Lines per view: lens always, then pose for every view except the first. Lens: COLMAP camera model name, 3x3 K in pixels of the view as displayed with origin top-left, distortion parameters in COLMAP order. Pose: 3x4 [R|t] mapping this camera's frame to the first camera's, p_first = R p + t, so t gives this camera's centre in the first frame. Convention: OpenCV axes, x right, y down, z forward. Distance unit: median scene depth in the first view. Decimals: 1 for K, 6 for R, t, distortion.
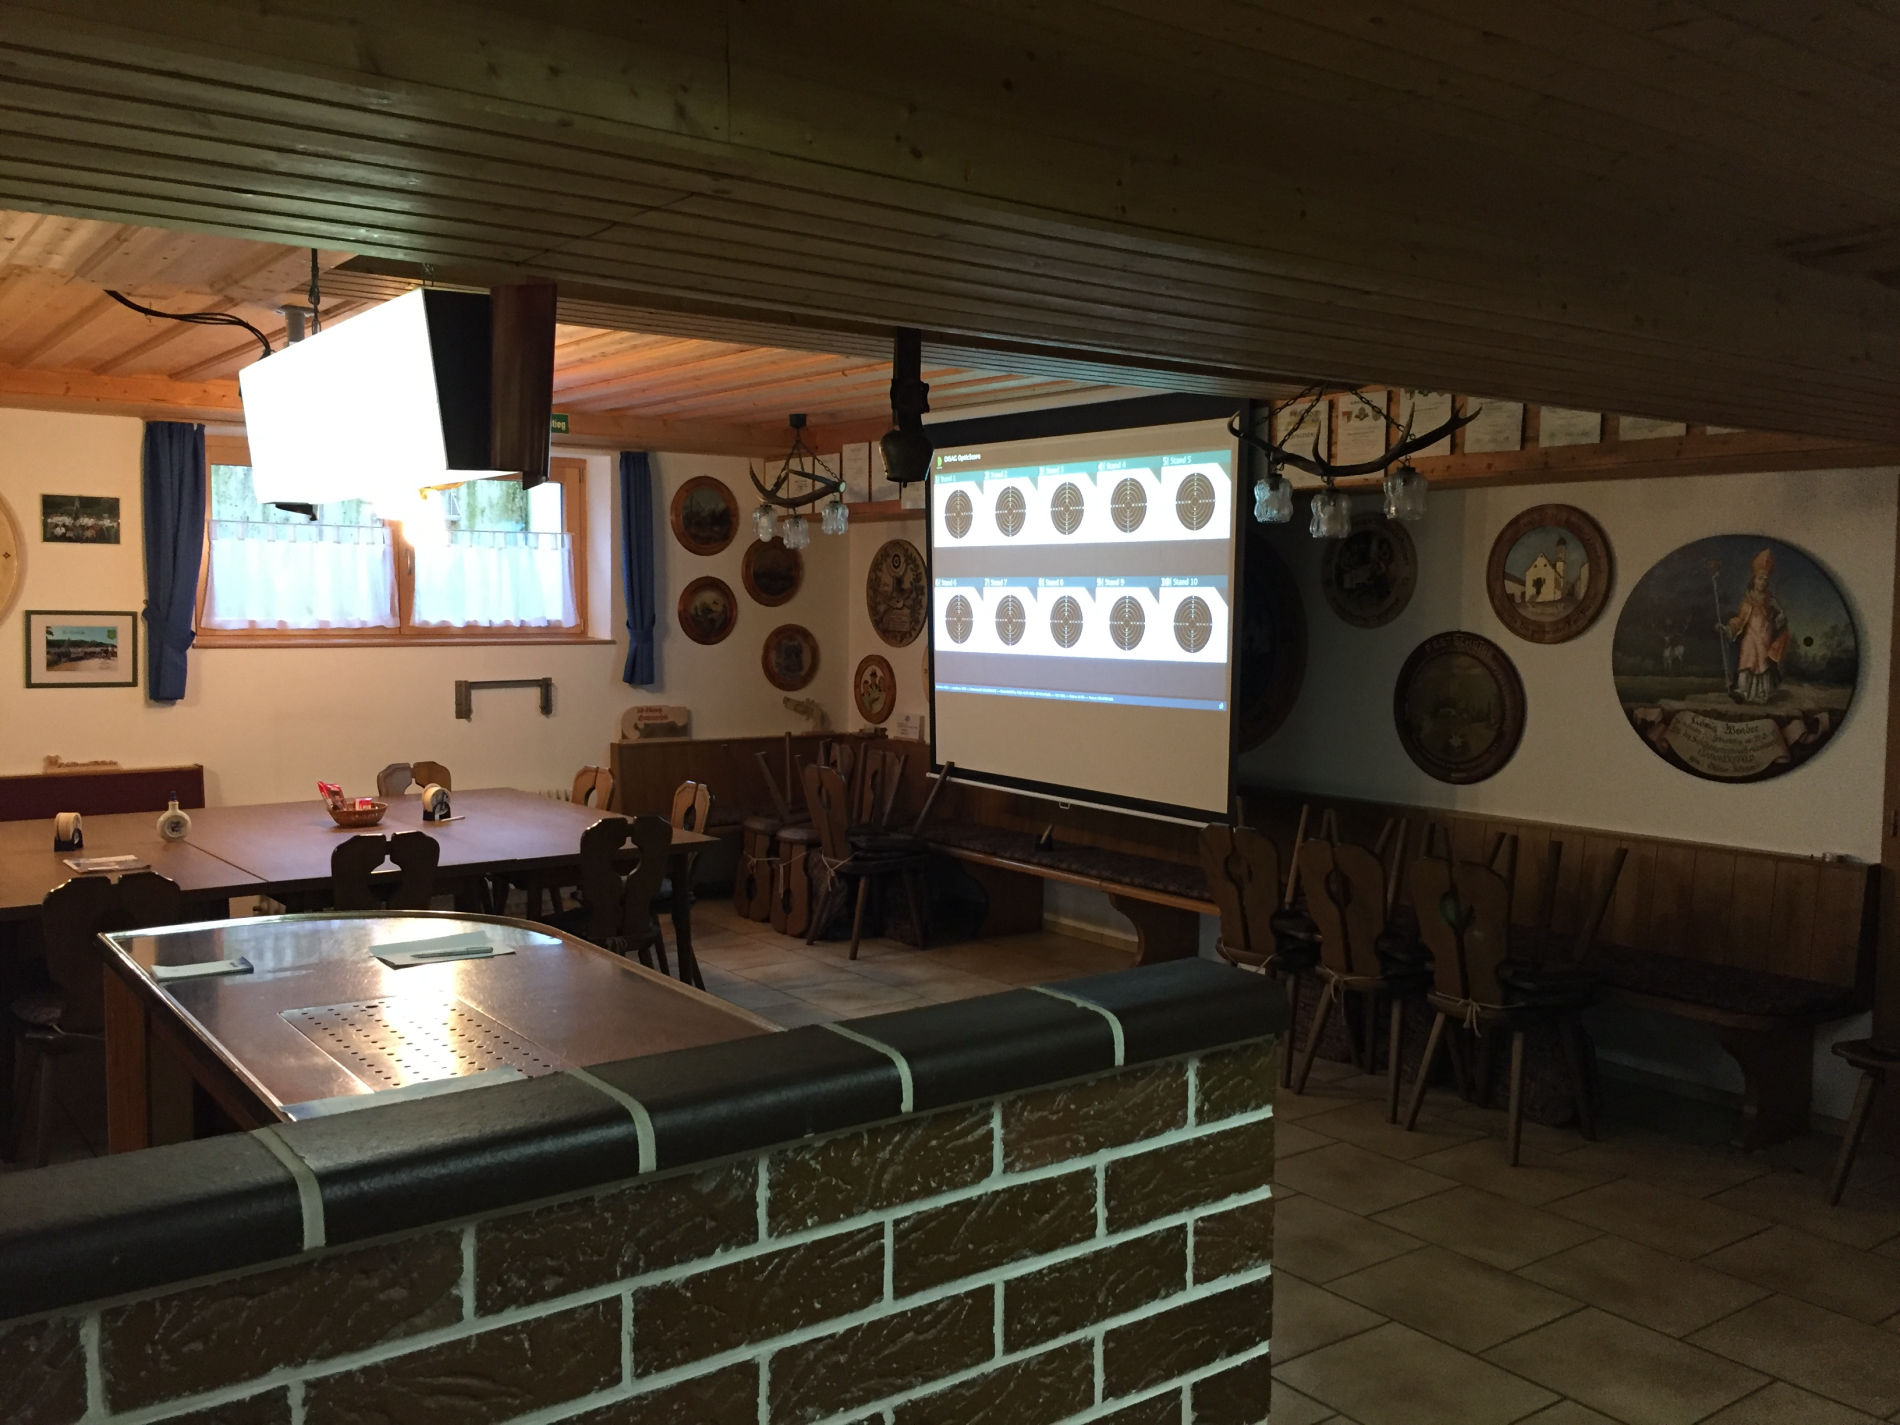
lens RADIAL K [[1624.7, 0, 950.0], [0, 1624.7, 712.5], [0, 0, 1]] dist [0.088406, -0.076281]
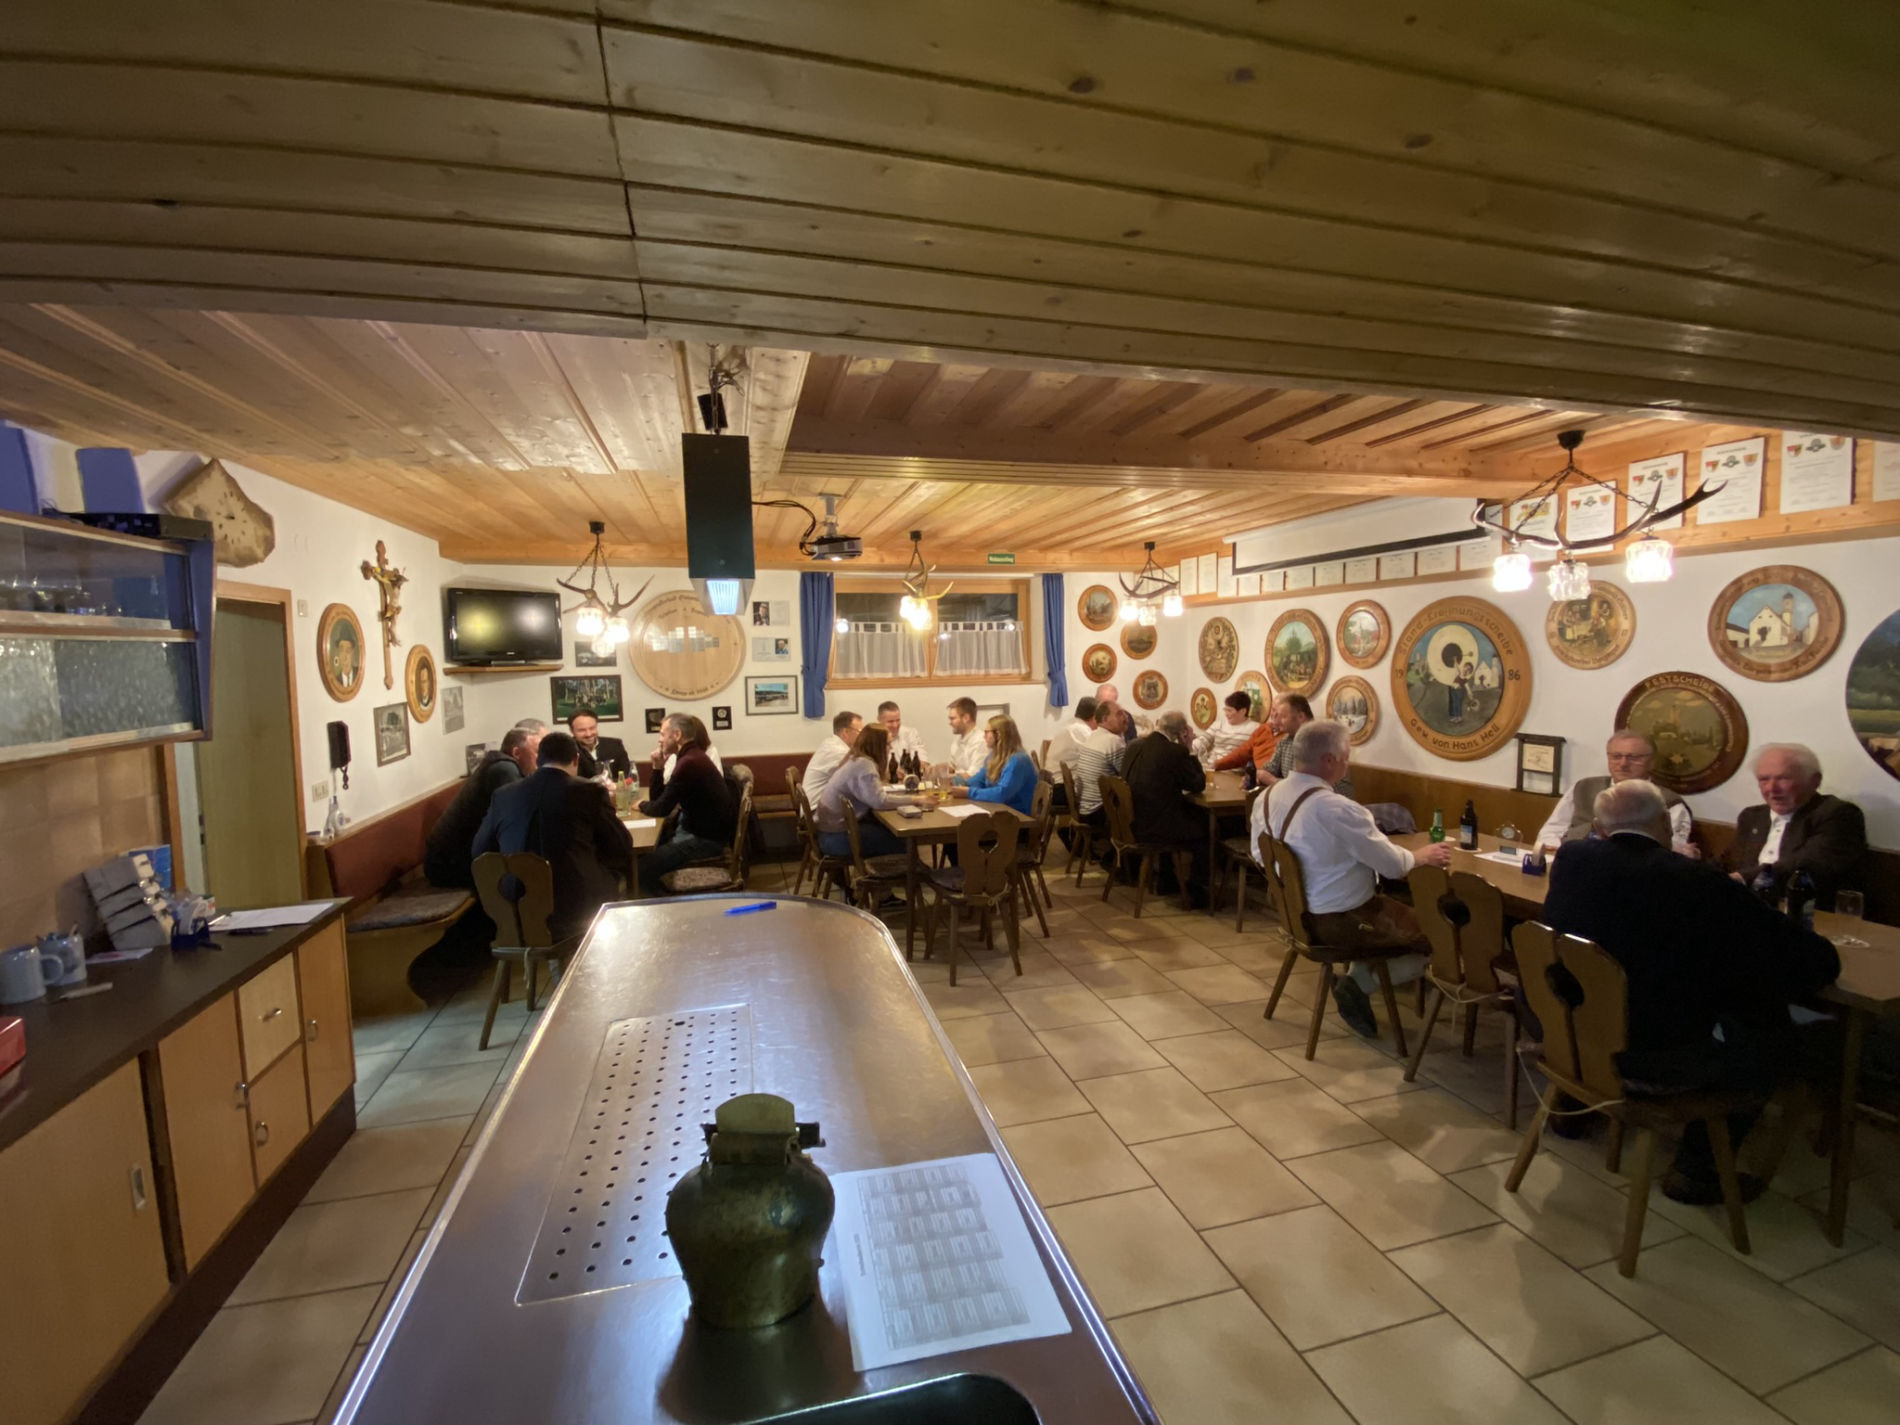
lens RADIAL K [[810.9, 0, 950.0], [0, 810.9, 712.5], [0, 0, 1]] dist [0.015620, -0.019461]
pose [[0.932831, -0.004786, -0.360281, 0.014375], [0.007225, 0.999959, 0.005424, -0.024361], [0.360241, -0.007663, 0.932828, 0.213068]]
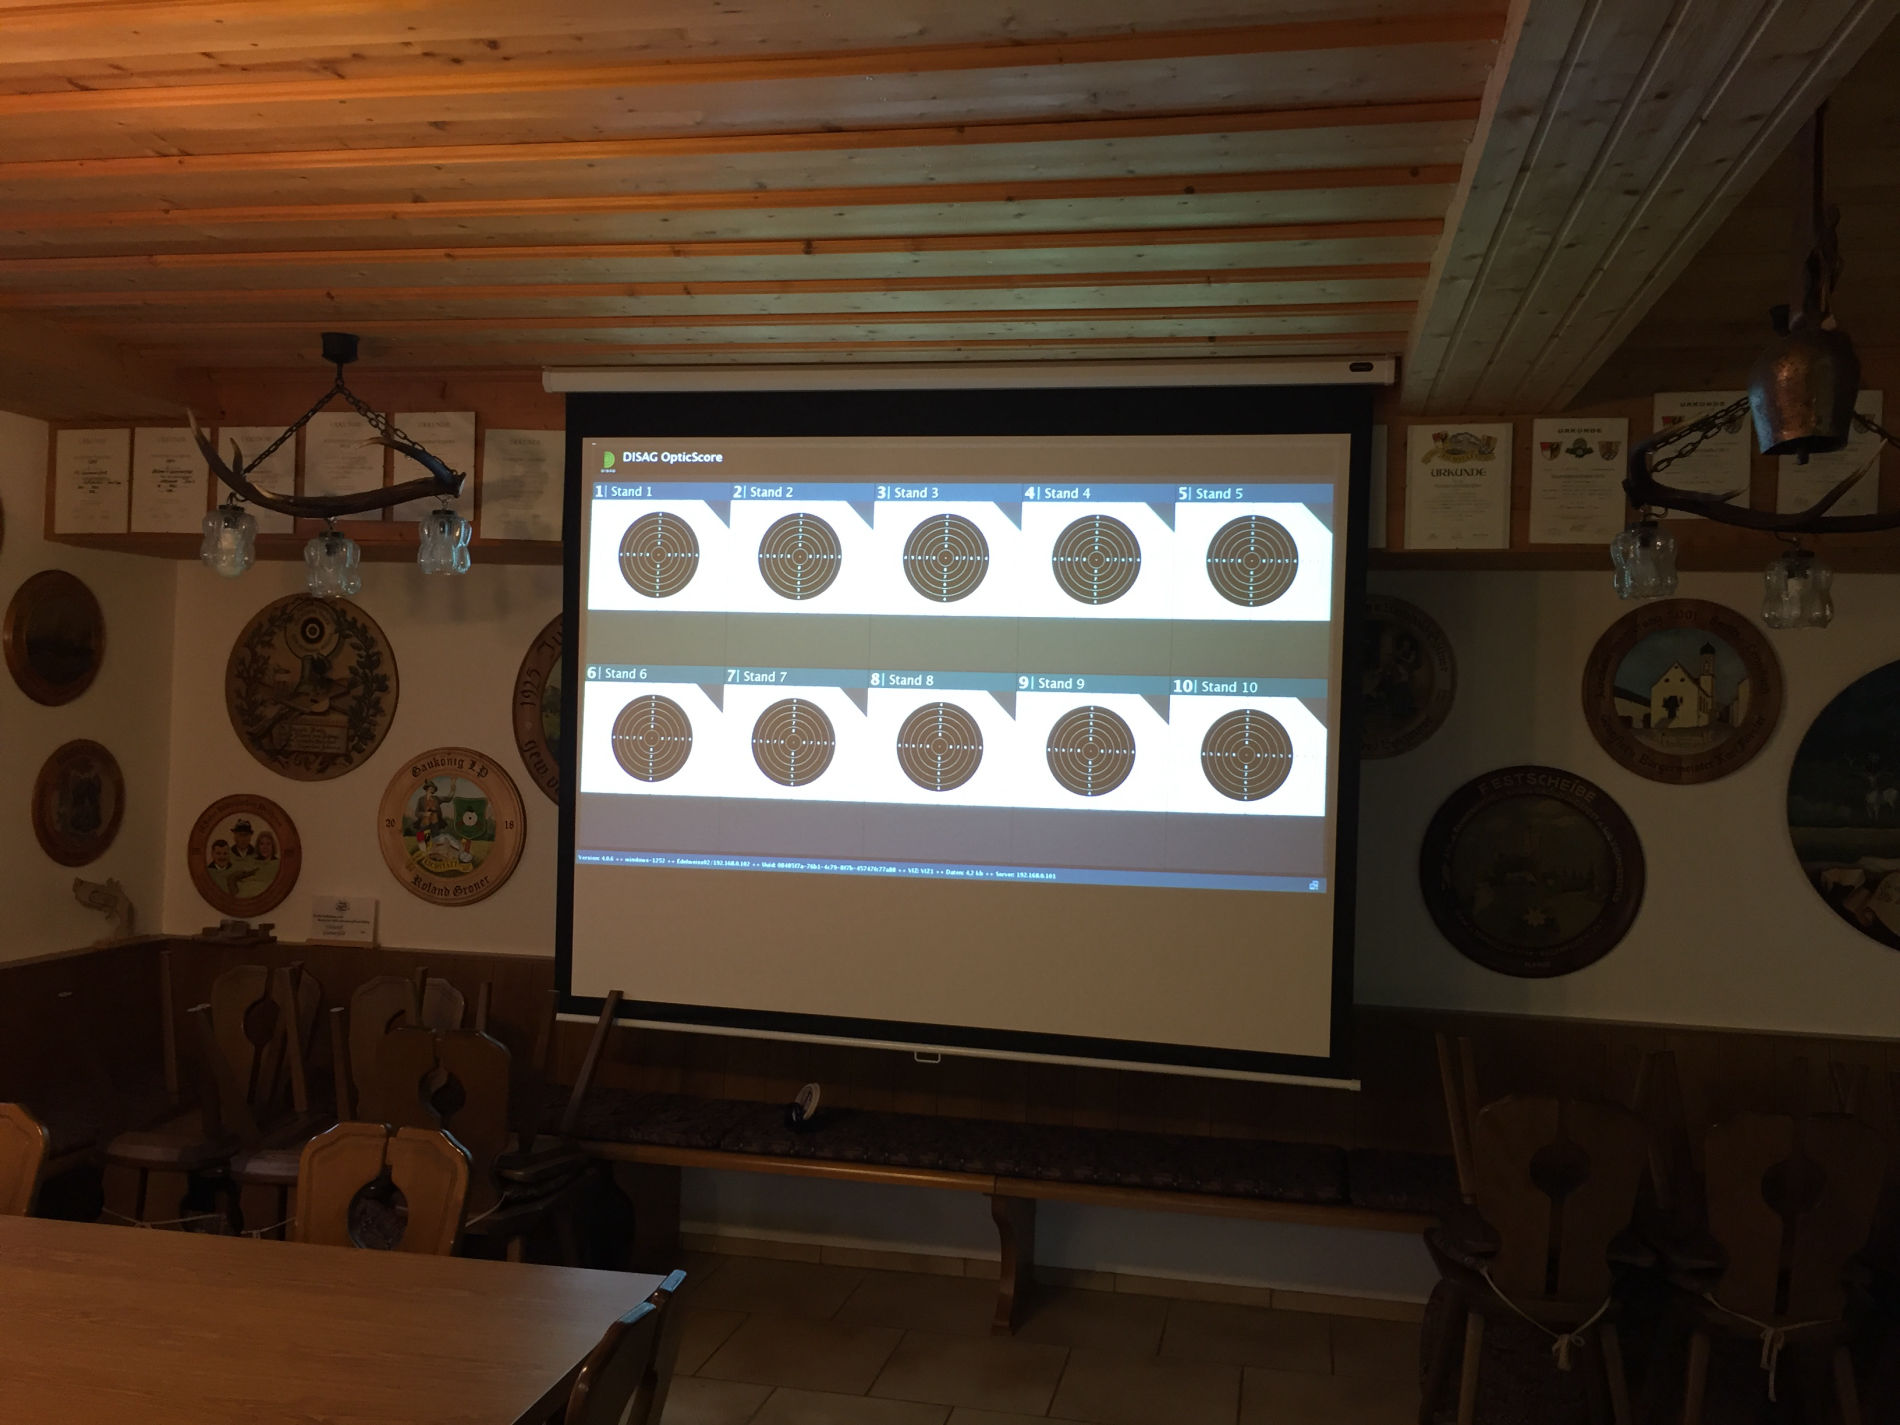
lens RADIAL K [[1624.7, 0, 950.0], [0, 1624.7, 712.5], [0, 0, 1]] dist [0.088406, -0.076281]
pose [[0.750322, 0.013401, 0.660936, -0.347951], [0.026558, 0.998376, -0.050393, -0.041392], [-0.660538, 0.055364, 0.748748, 0.597379]]
